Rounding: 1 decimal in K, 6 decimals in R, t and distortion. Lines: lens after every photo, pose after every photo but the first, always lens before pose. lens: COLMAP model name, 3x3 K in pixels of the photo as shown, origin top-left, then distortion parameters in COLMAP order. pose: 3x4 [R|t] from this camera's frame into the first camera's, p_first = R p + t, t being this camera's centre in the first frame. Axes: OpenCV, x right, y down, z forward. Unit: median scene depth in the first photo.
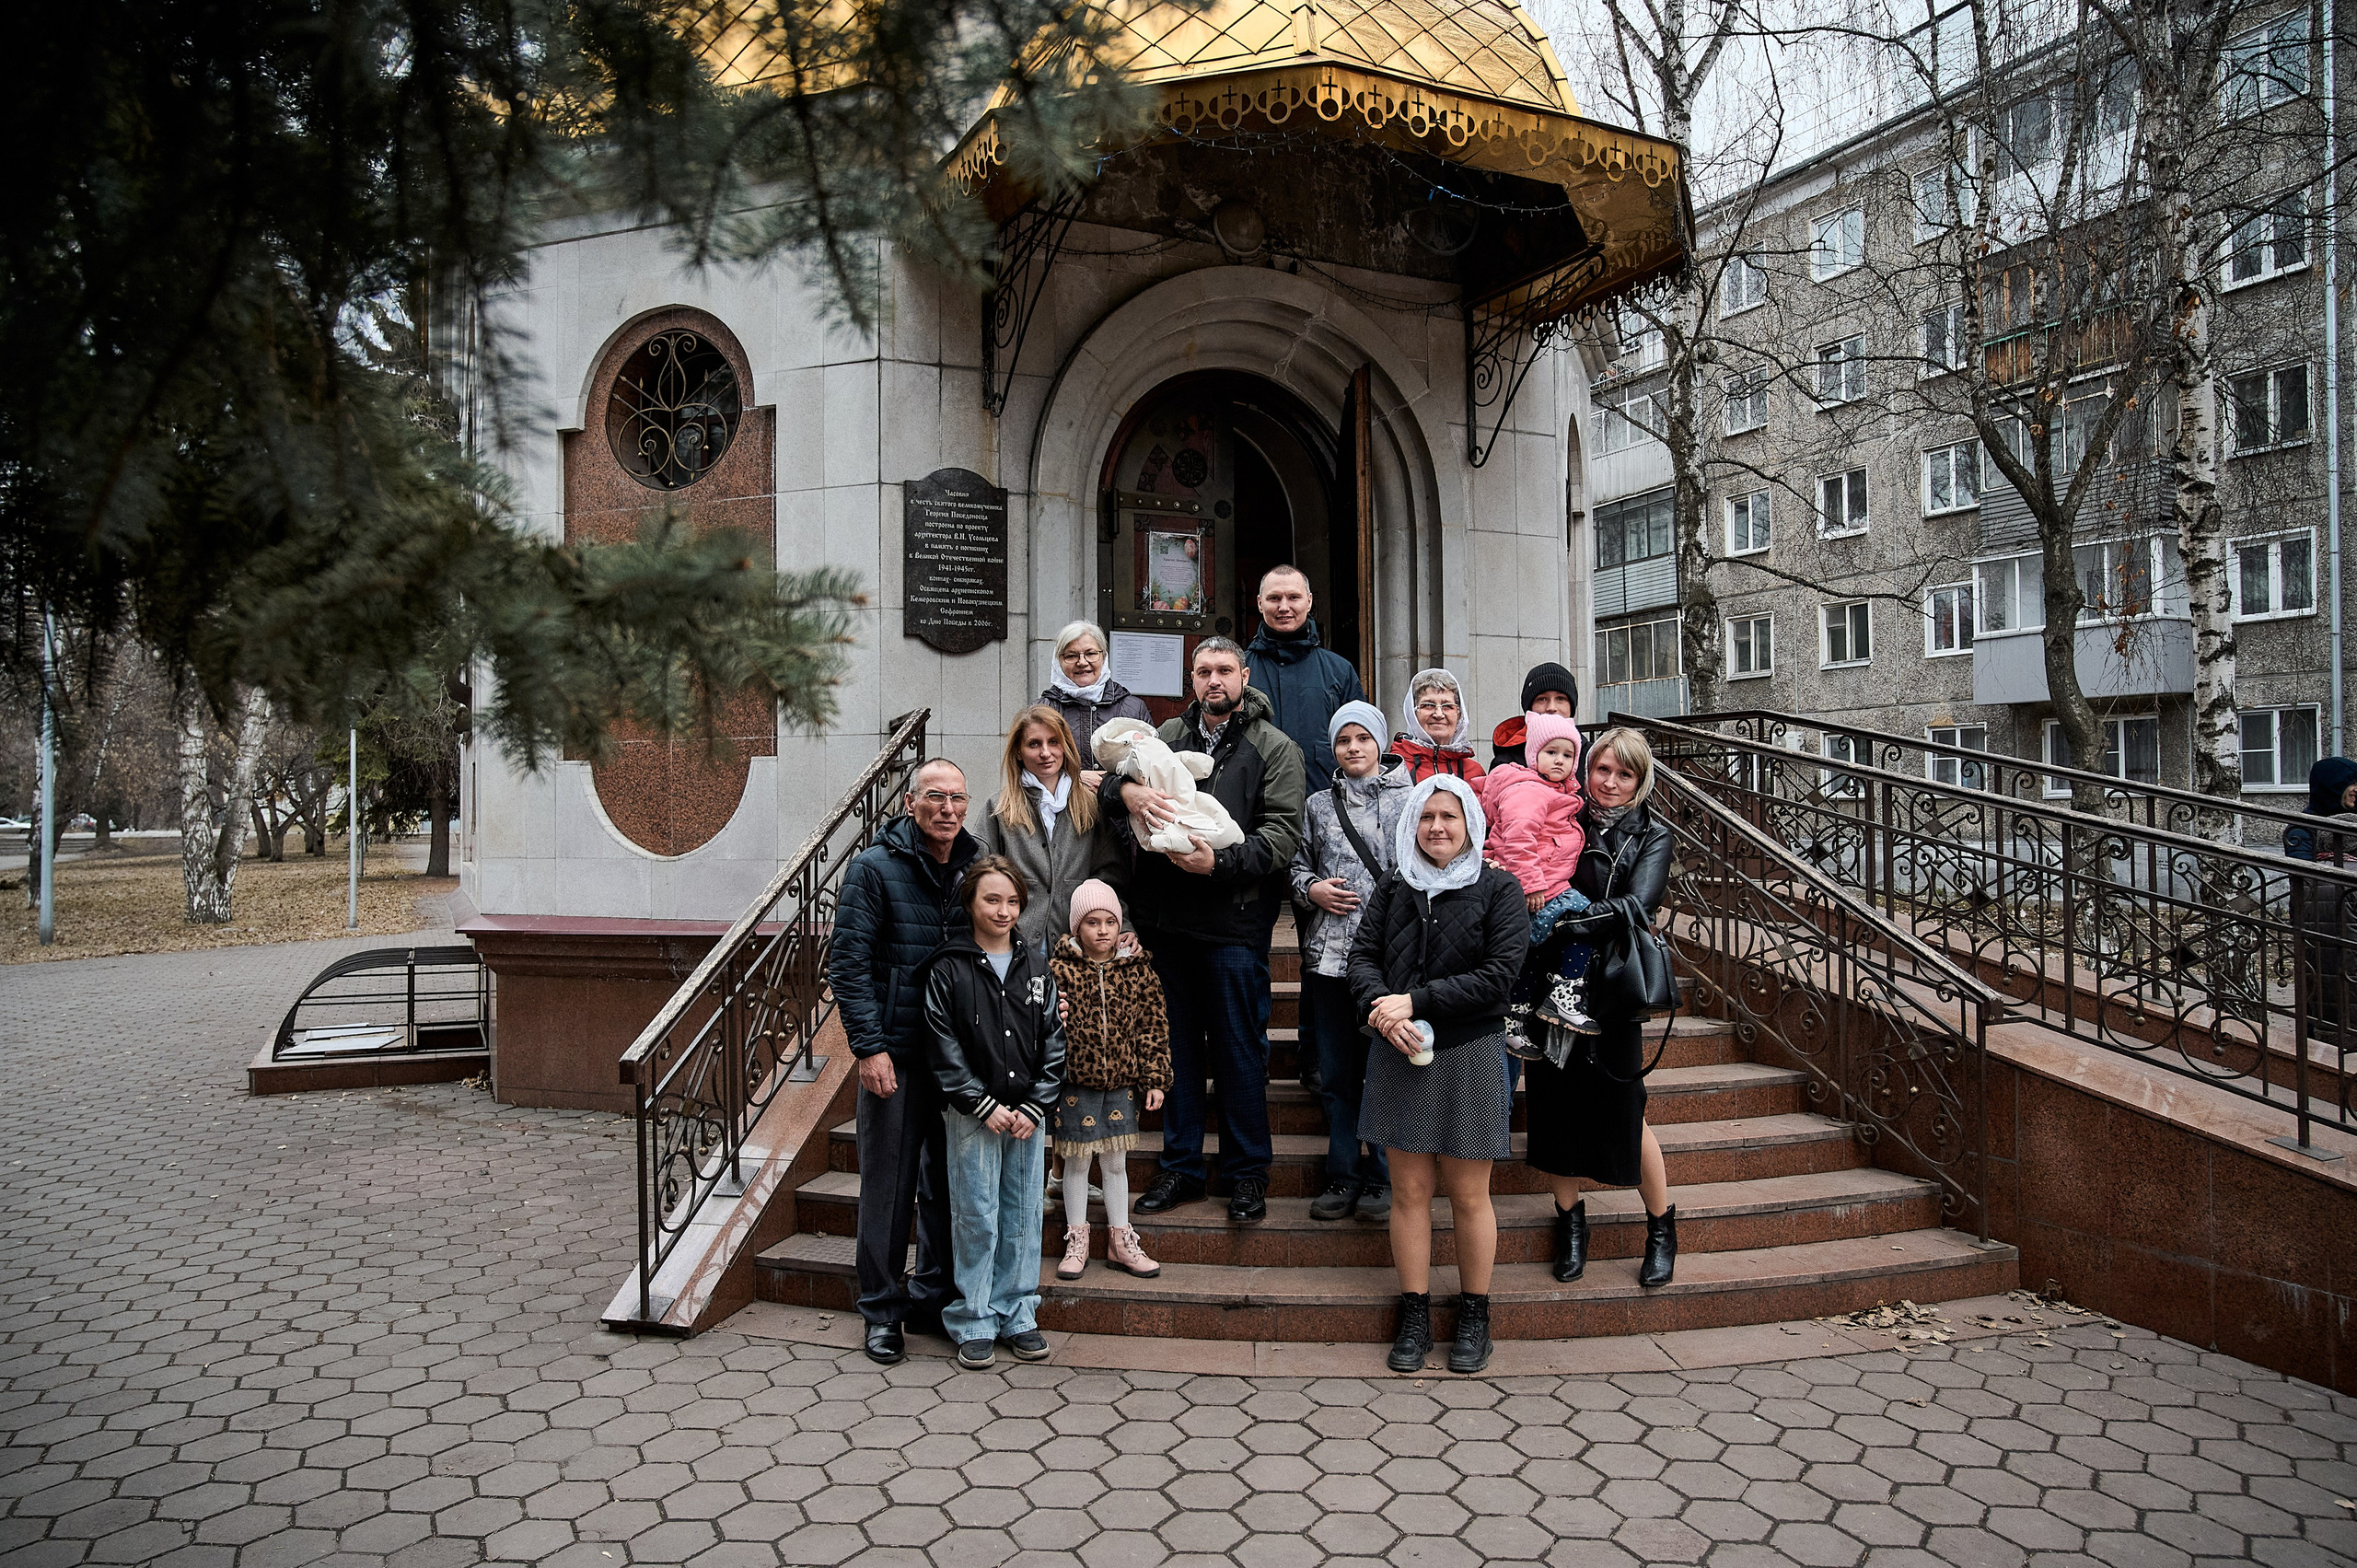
lens RADIAL K [[1616.5, 0, 1161.8], [0, 1616.5, 783.2], [0, 0, 1]] dist [-0.080342, 0.078487]
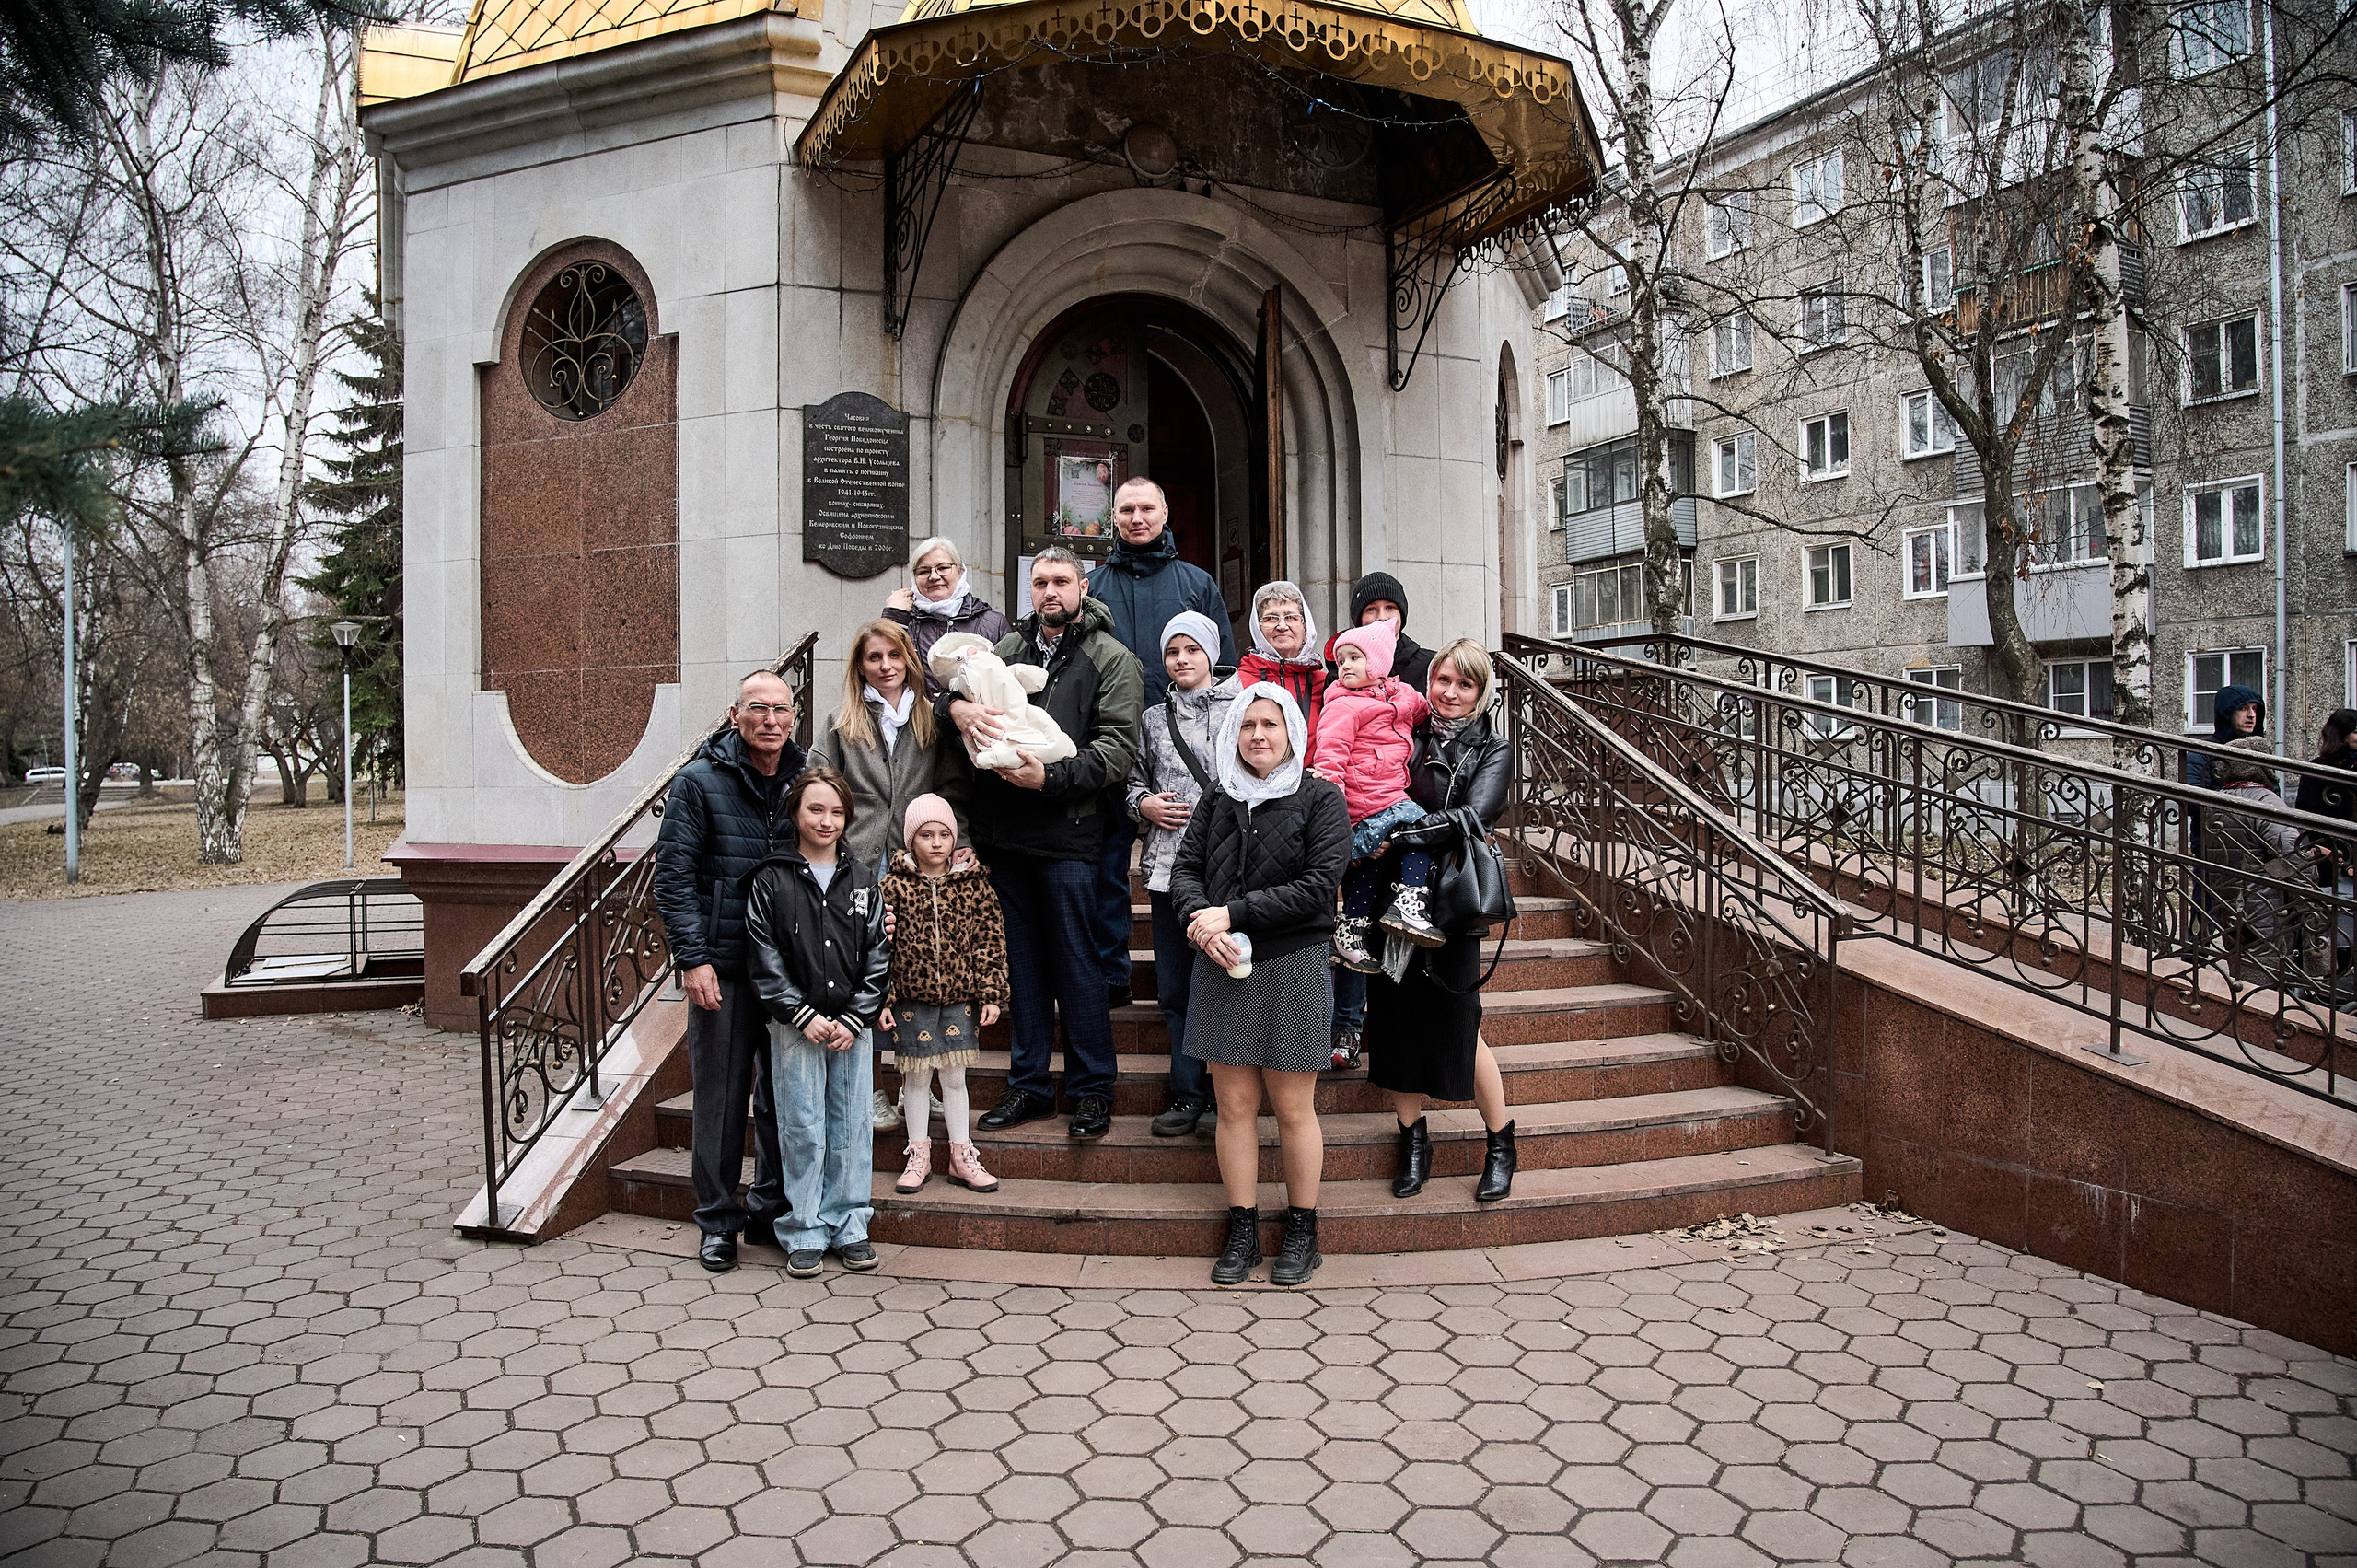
lens RADIAL K [[1615.2, 0, 1165.2], [0, 1615.2, 789.5], [0, 0, 1]] dist [-0.154316, 0.078297]
pose [[0.999962, -0.002134, -0.008403, 0.095720], [0.002441, 0.999327, 0.036604, 0.018657], [0.008319, -0.036623, 0.999295, 0.015684]]
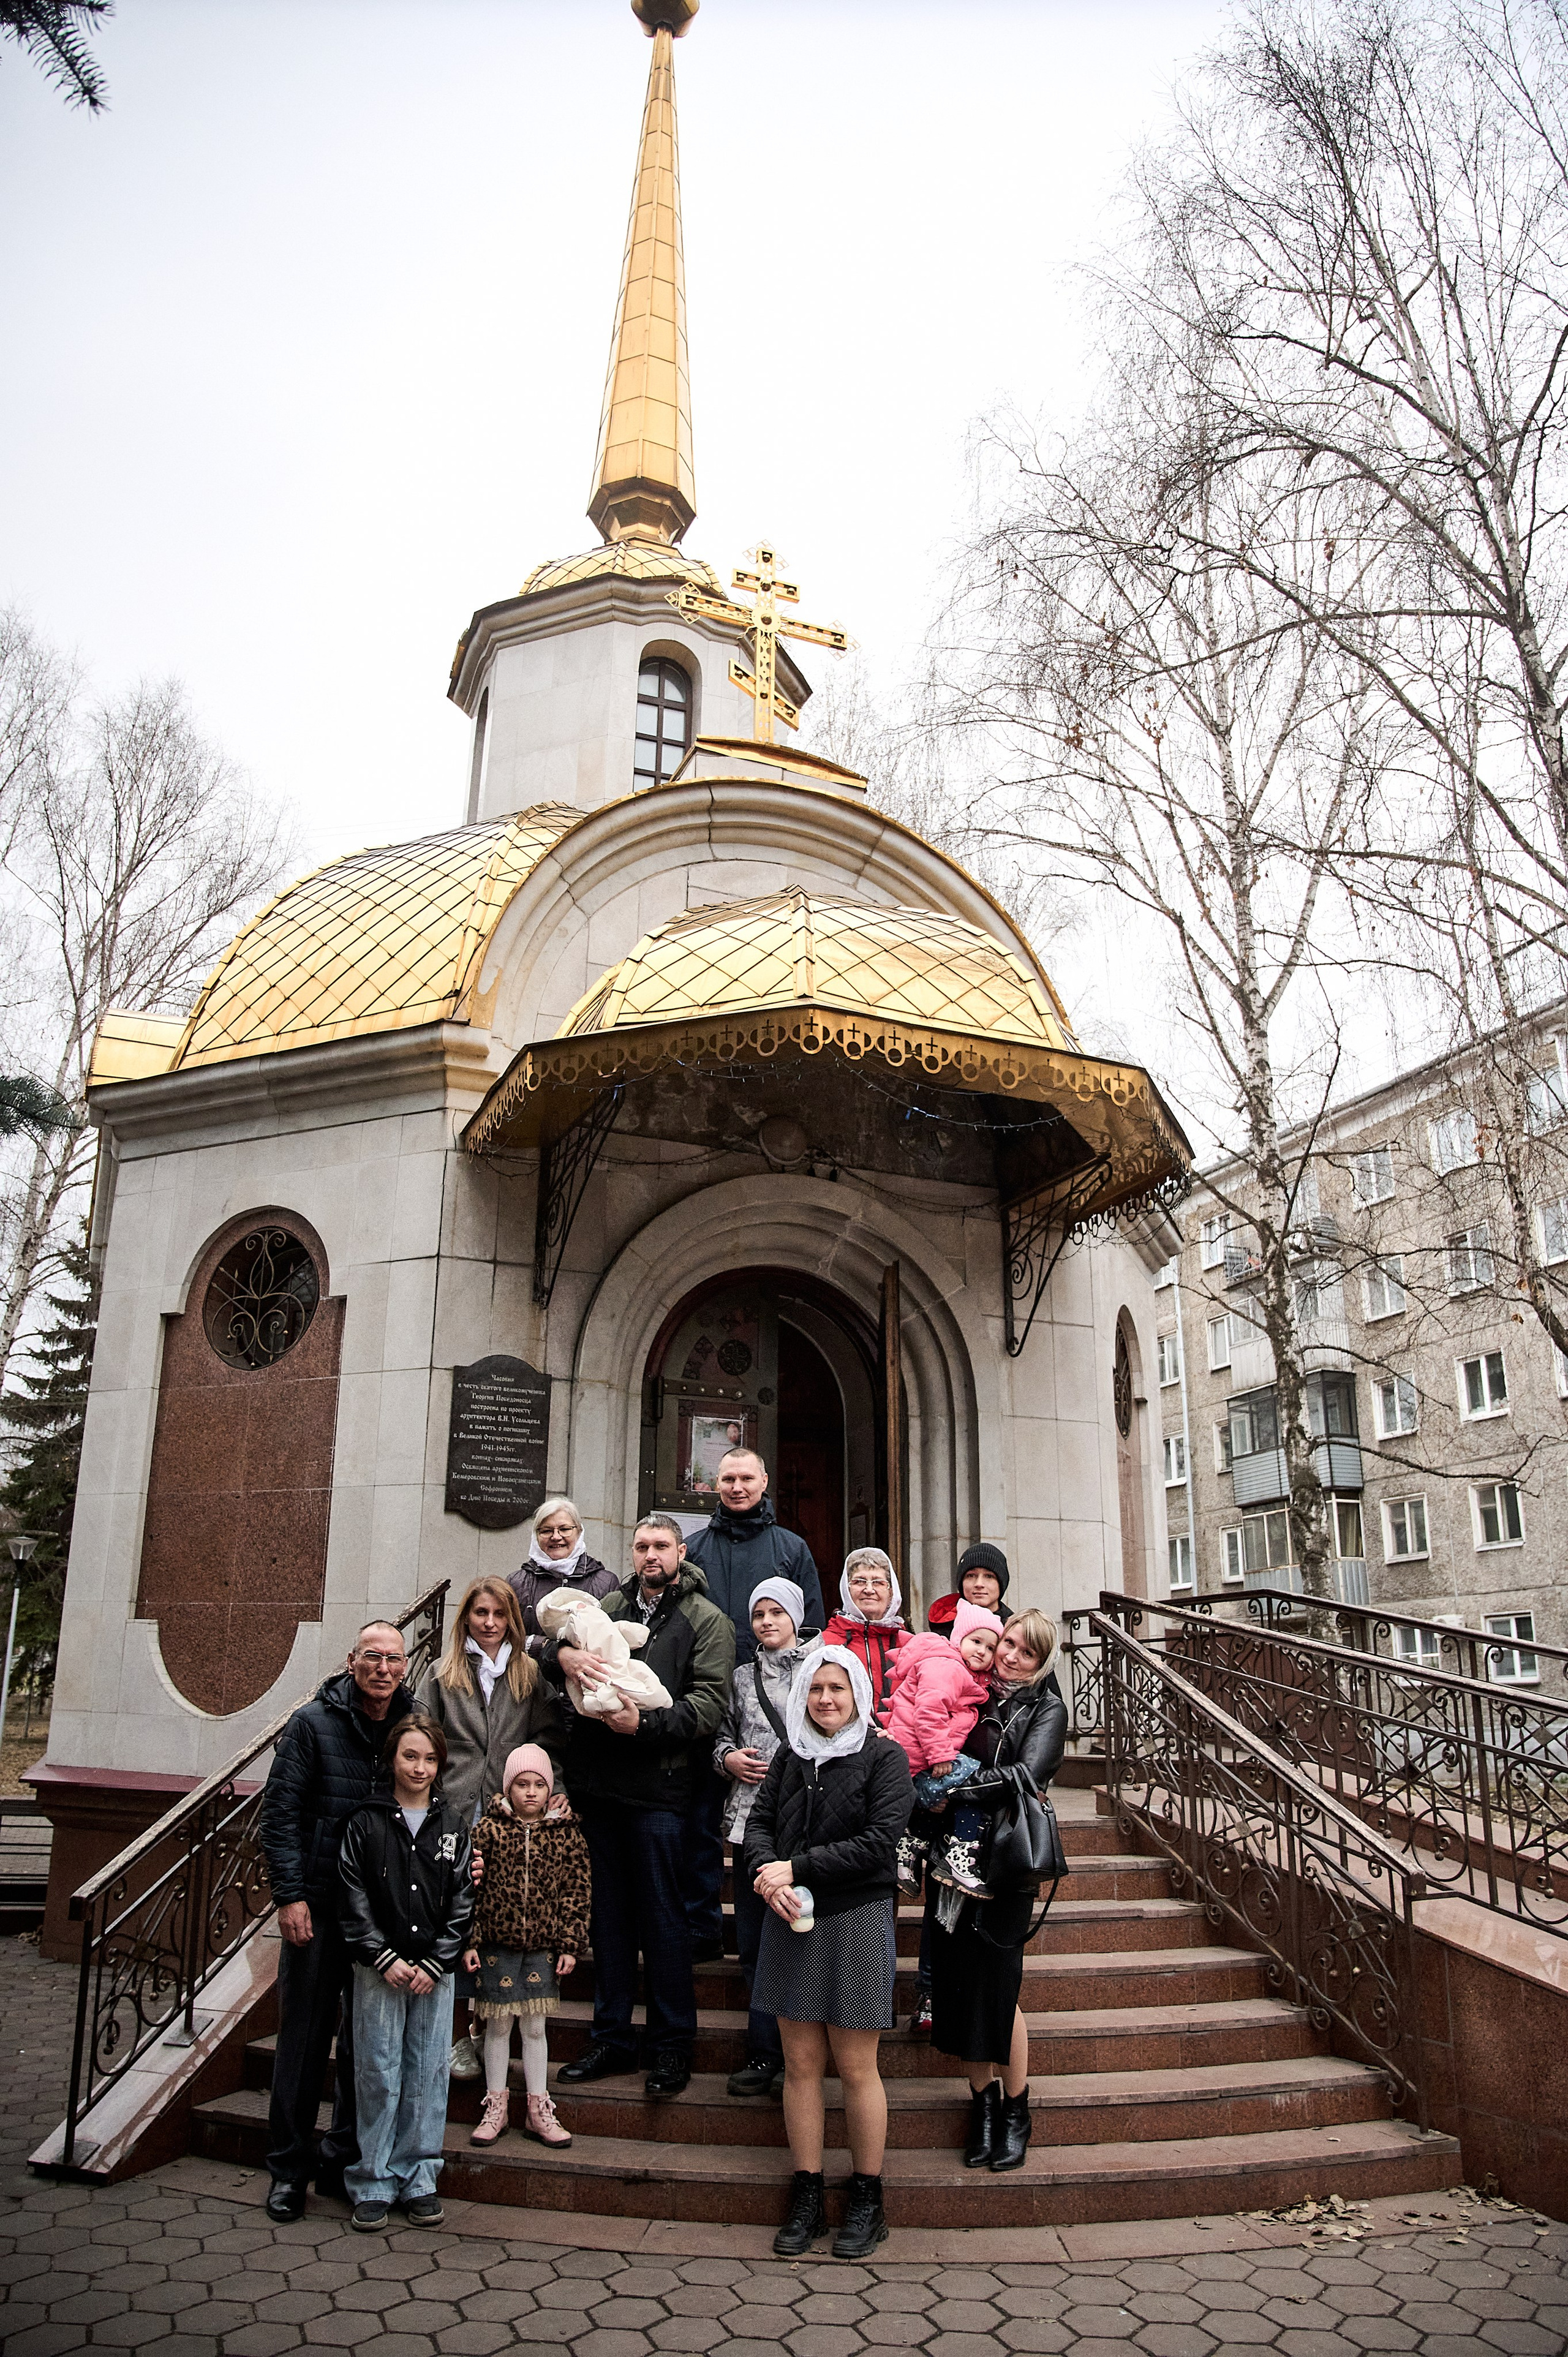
lens RADIAL K [[1615.1, 0, 777.0], [0, 1615.1, 1184.6], [0, 0, 1]] dist [-0.154316, 0.078297]
pose [[0.998605, 0.000347, -0.052800, 0.152044], [-0.015814, 0.956040, -0.292810, 0.009682], [0.050377, 0.293237, 0.954712, -0.070114]]
